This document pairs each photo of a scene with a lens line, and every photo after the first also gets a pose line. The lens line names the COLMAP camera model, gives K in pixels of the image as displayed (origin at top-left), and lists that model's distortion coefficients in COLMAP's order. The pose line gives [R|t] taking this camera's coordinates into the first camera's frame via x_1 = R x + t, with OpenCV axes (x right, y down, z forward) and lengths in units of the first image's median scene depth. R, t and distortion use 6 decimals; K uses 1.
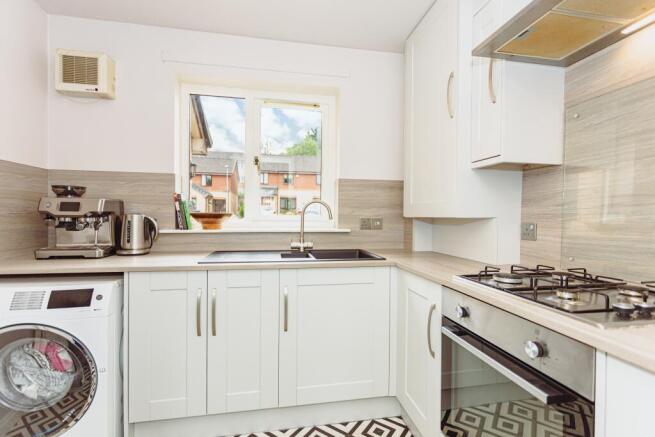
lens RADIAL K [[307.8, 0, 327.5], [0, 307.8, 218.5], [0, 0, 1]] dist [-0.000385, -0.000364]
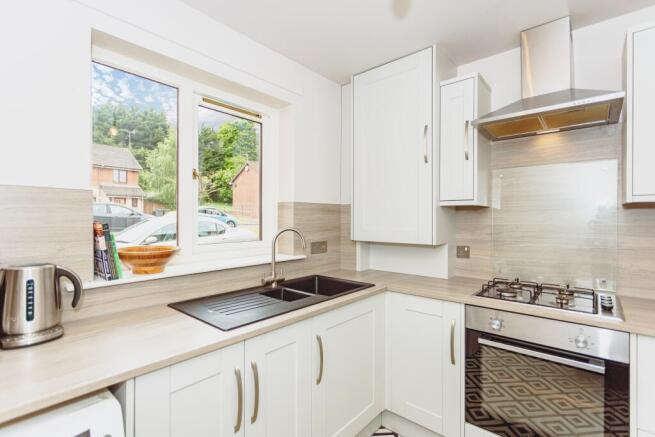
lens RADIAL K [[307.8, 0, 327.5], [0, 307.8, 218.5], [0, 0, 1]] dist [-0.000385, -0.000364]
pose [[0.773758, -0.007499, 0.633437, -0.513740], [0.010201, 0.999948, -0.000624, -0.083603], [-0.633399, 0.006945, 0.773794, 0.230938]]
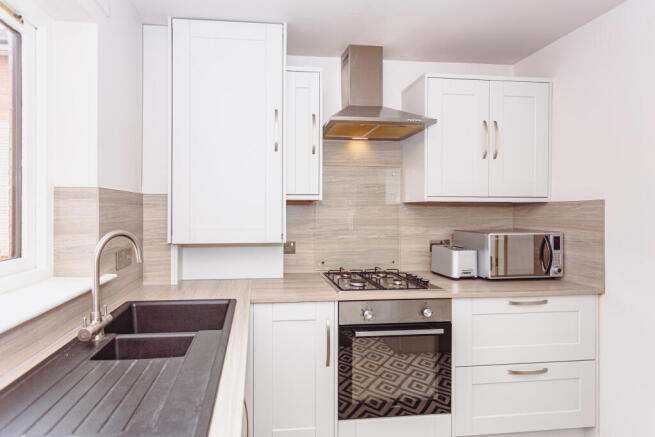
lens RADIAL K [[329.9, 0, 292.4], [0, 329.9, 213.7], [0, 0, 1]] dist [-0.001994, 0.000189]
pose [[0.062393, -0.015247, 0.997935, -0.581911], [0.008661, 0.999854, 0.014735, -0.093543], [-0.998014, 0.007724, 0.062515, 0.660488]]
